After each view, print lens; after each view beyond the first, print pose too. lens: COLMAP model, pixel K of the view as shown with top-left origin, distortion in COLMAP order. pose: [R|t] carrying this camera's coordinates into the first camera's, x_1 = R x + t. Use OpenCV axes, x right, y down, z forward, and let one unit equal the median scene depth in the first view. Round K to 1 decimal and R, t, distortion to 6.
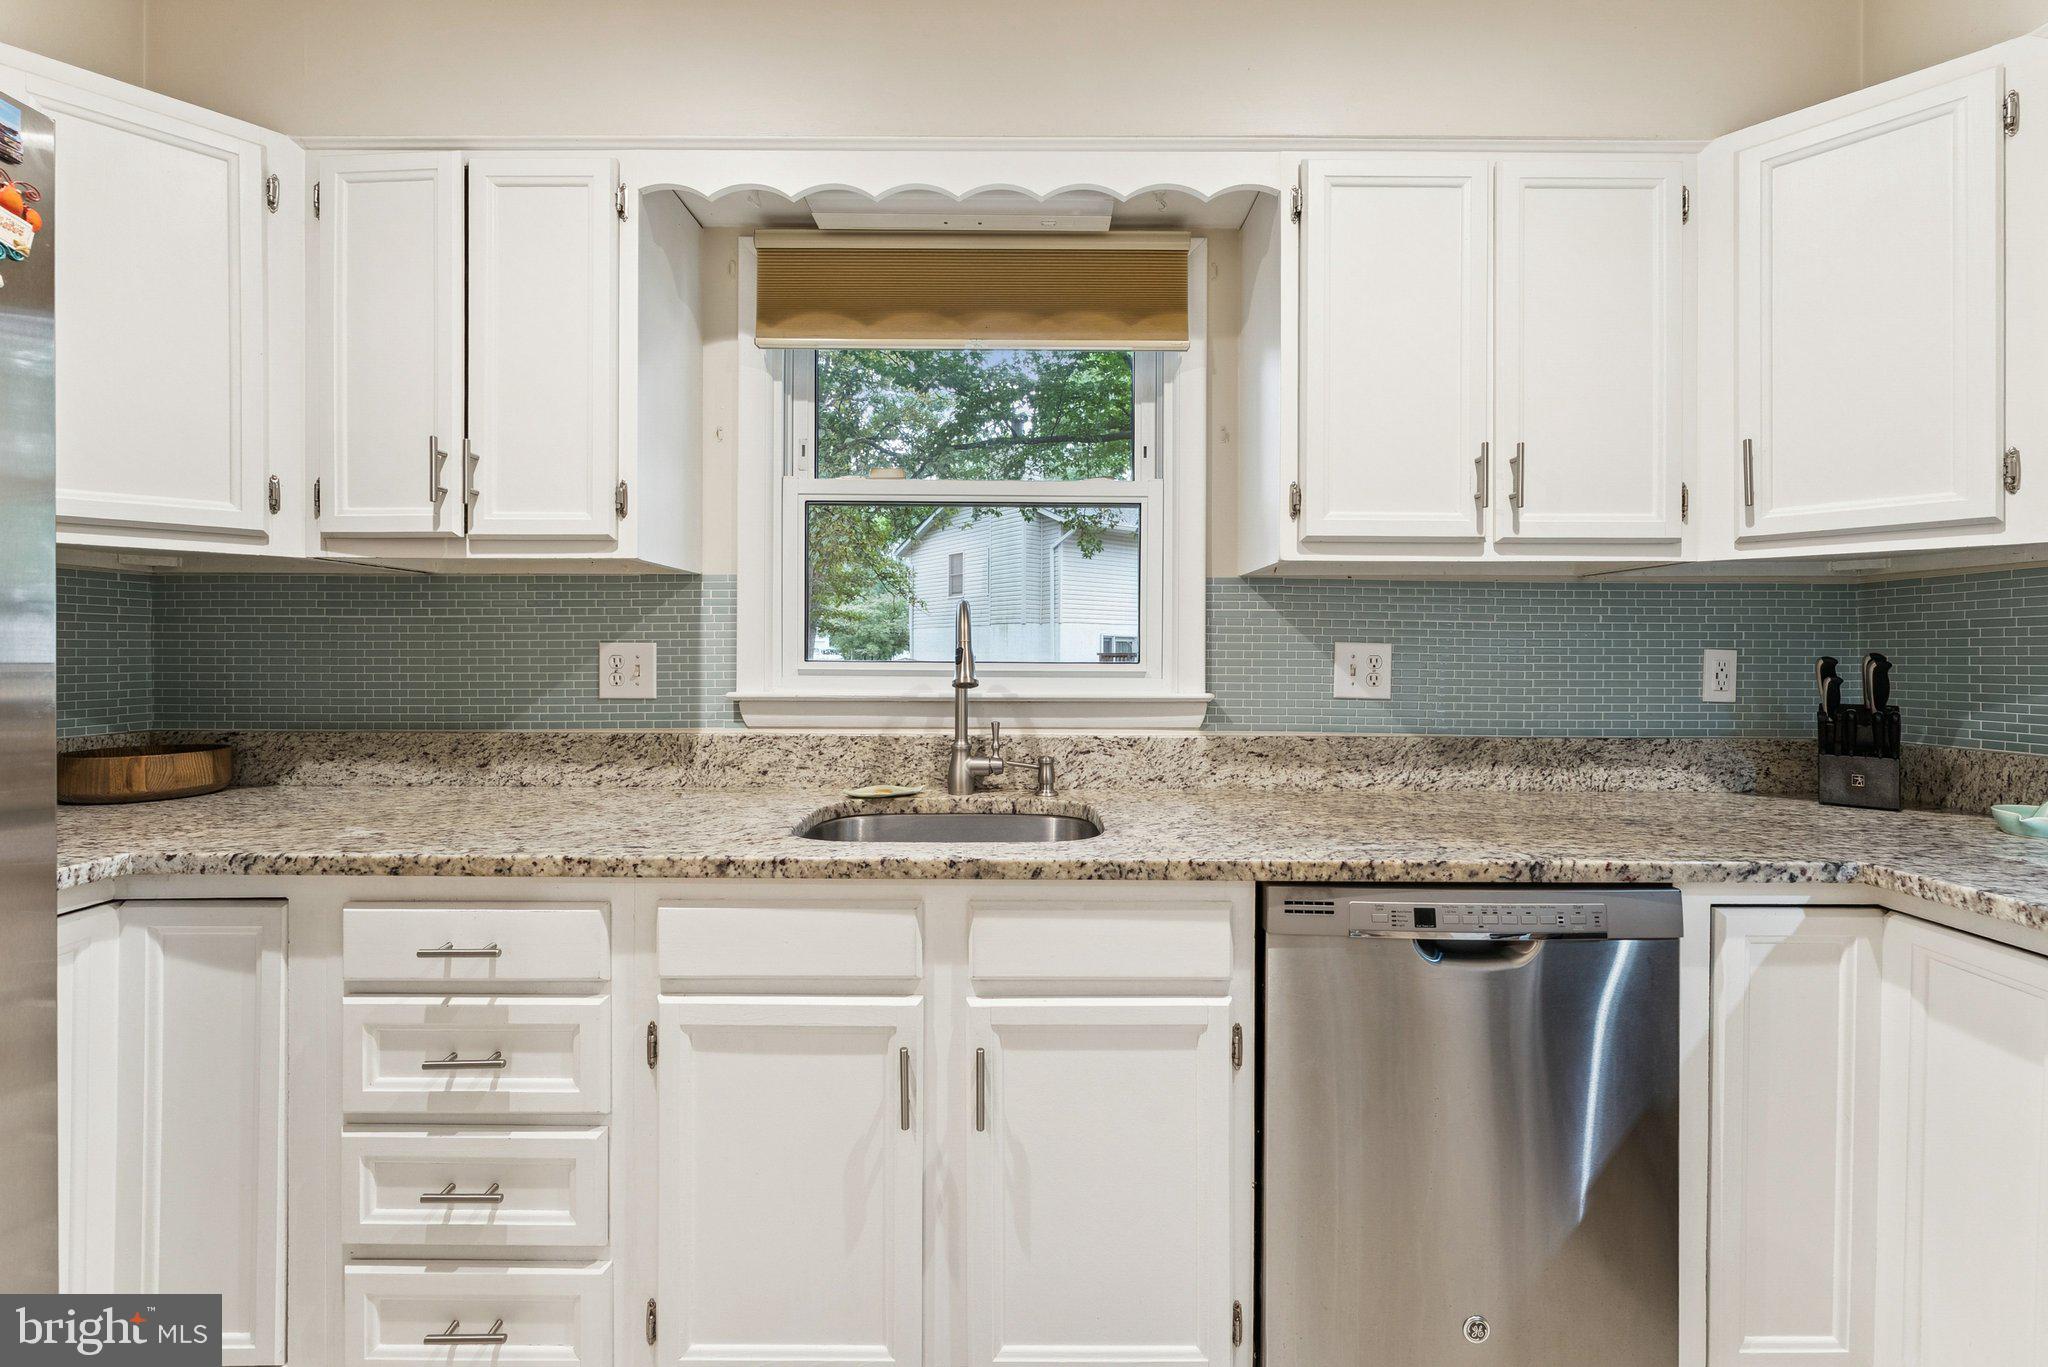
lens RADIAL K [[835.5, 0, 1028.6], [0, 835.5, 649.3], [0, 0, 1]] dist [-0.000375, 0.000215]
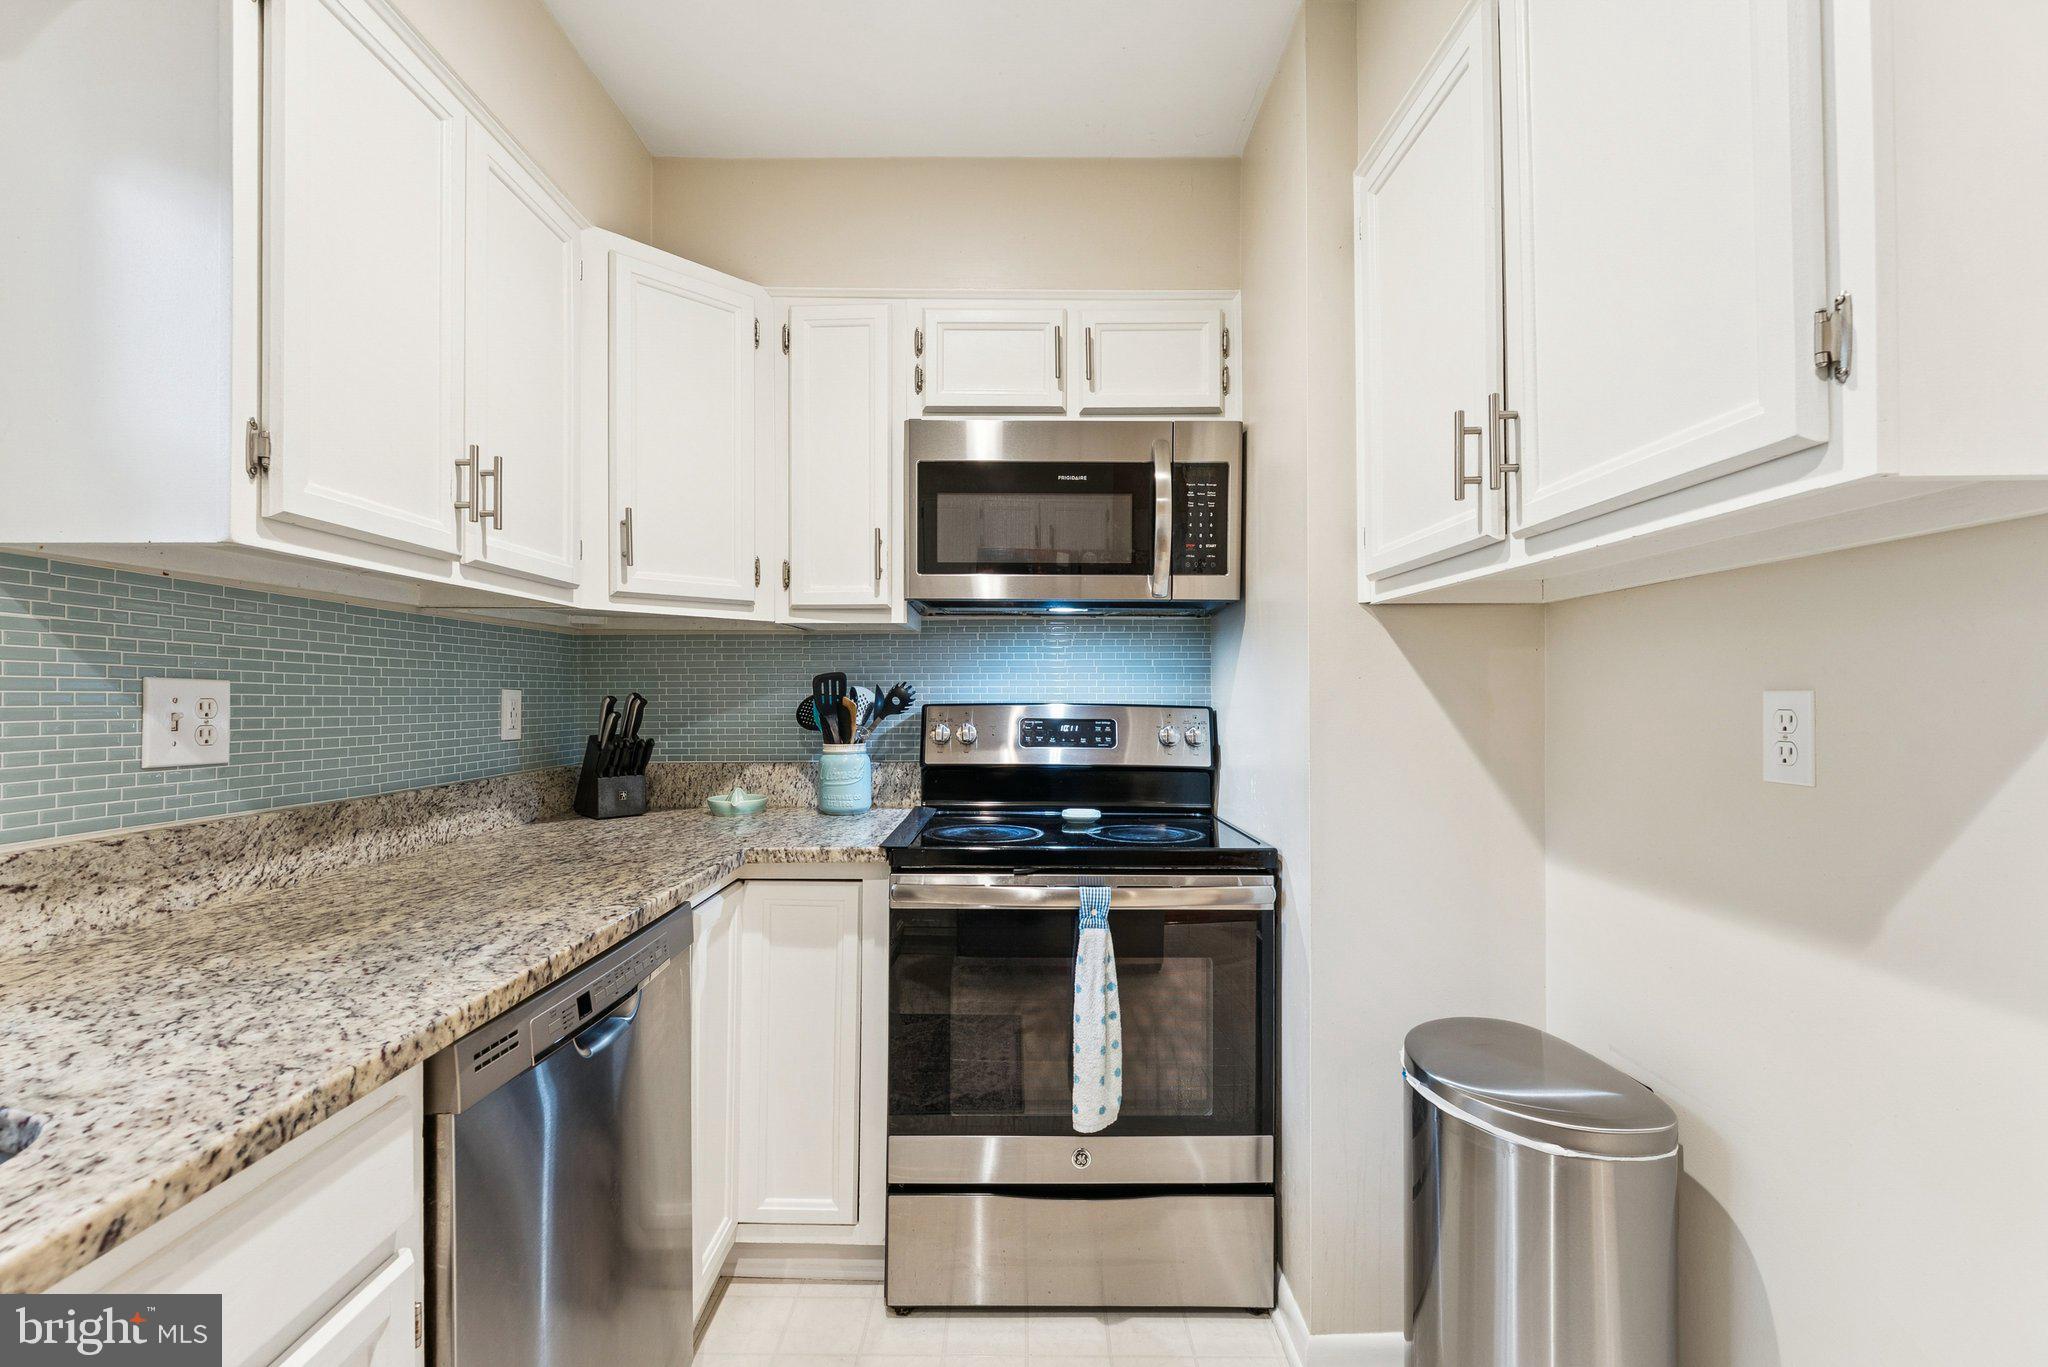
lens RADIAL K [[876.1, 0, 1023.8], [0, 876.1, 683.9], [0, 0, 1]] dist [0.000468, -0.000183]
pose [[0.005186, 0.006696, 0.999964, -0.281207], [-0.003216, 0.999973, -0.006679, -0.001671], [-0.999981, -0.003181, 0.005208, 0.365727]]
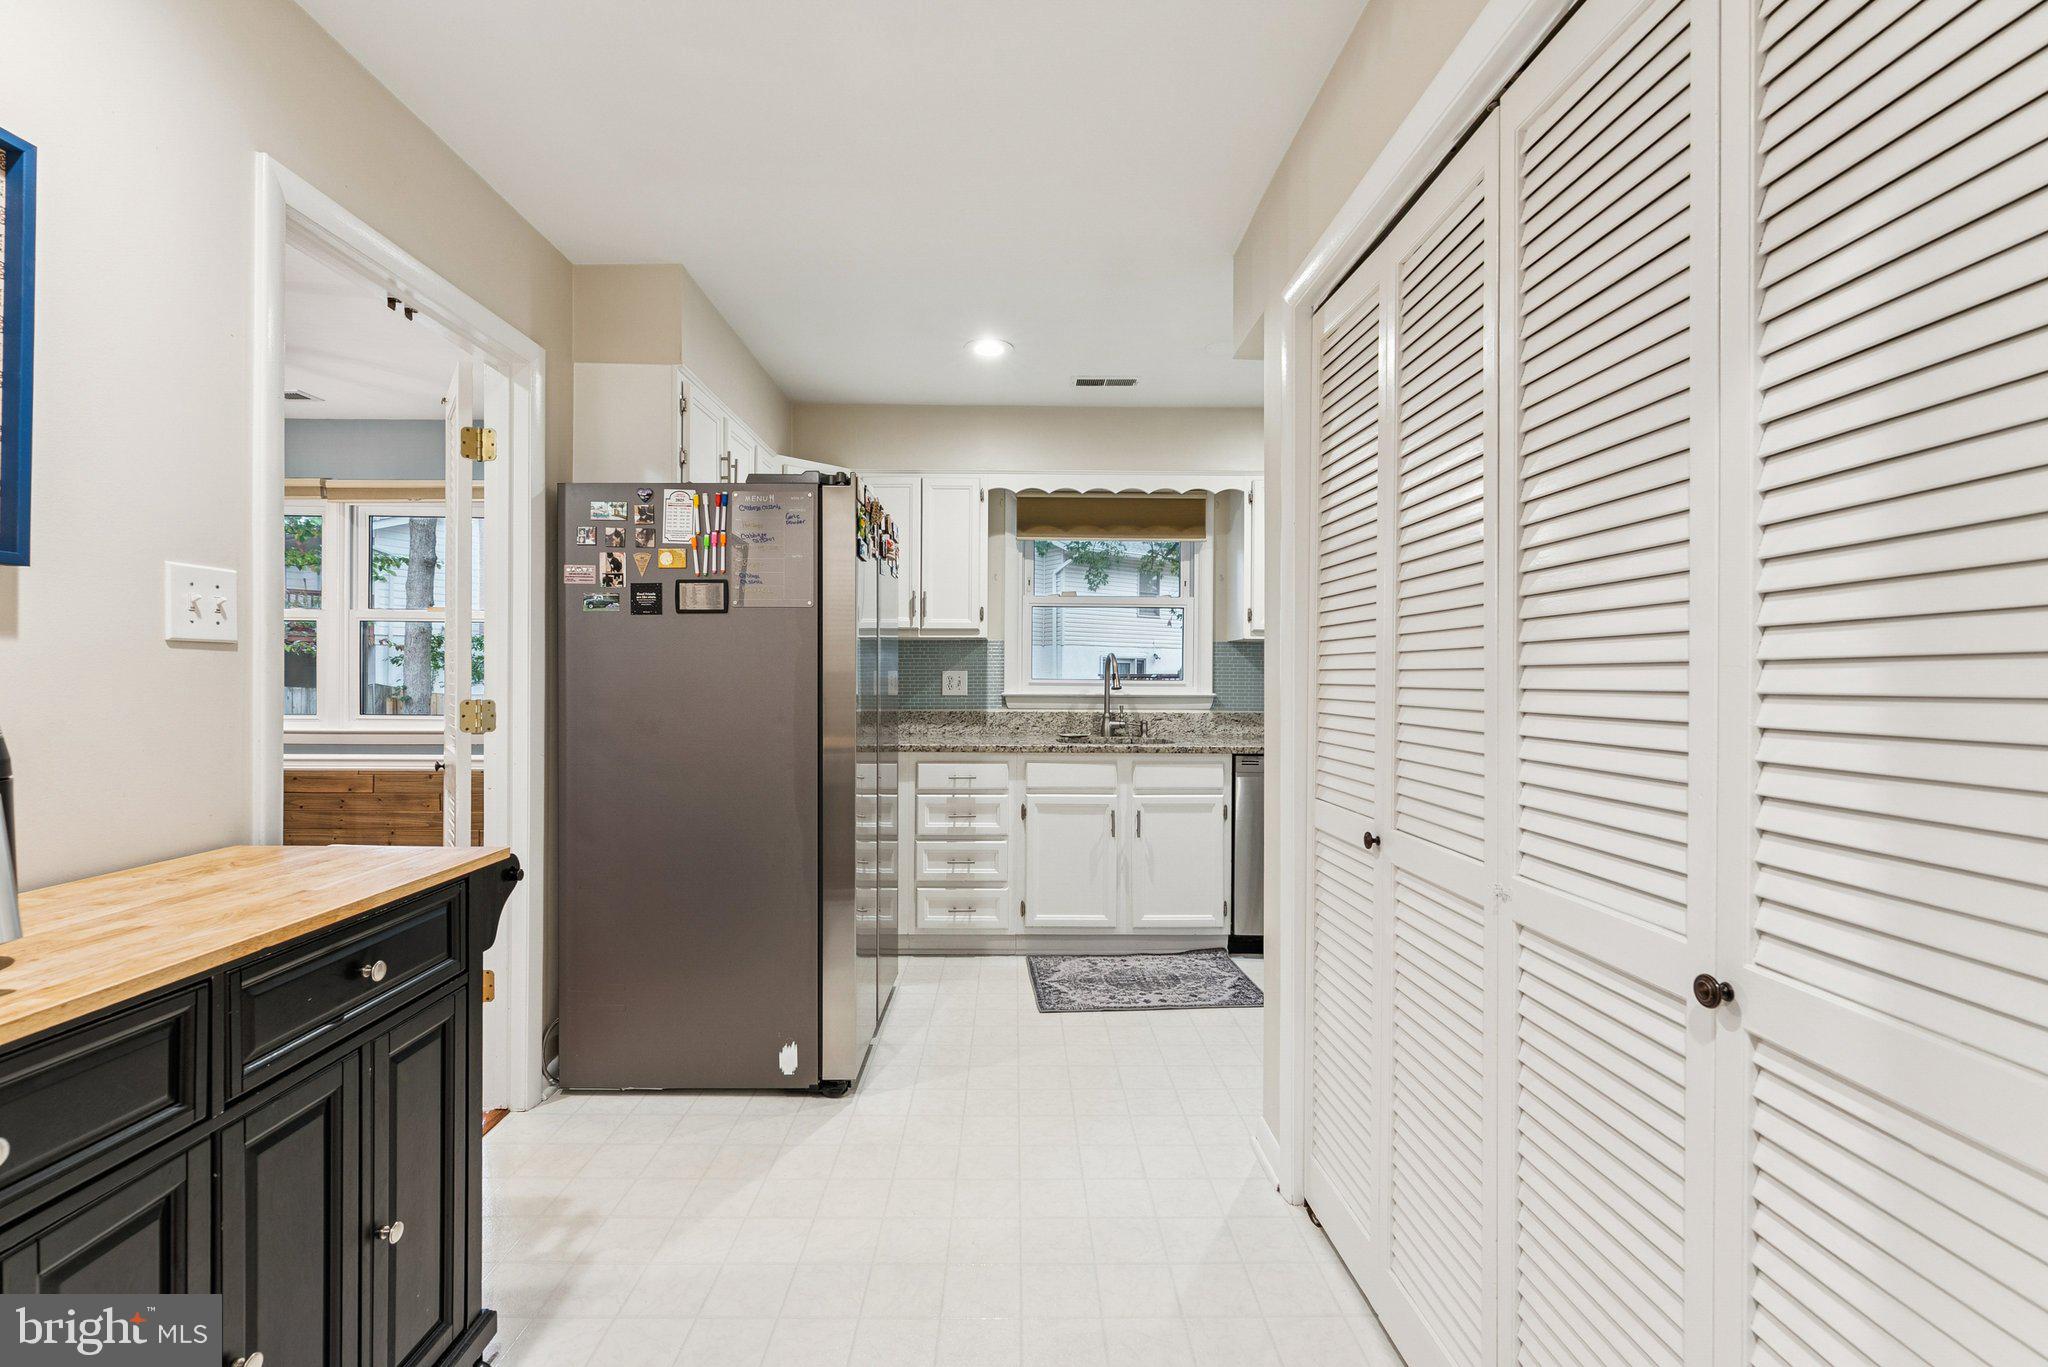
lens RADIAL K [[876.1, 0, 1019.9], [0, 876.1, 672.1], [0, 0, 1]] dist [0.000468, -0.000183]
pose [[0.999967, 0.001115, 0.008016, -0.335695], [-0.001146, 0.999991, 0.003963, -0.014160], [-0.008011, -0.003972, 0.999960, -1.394041]]
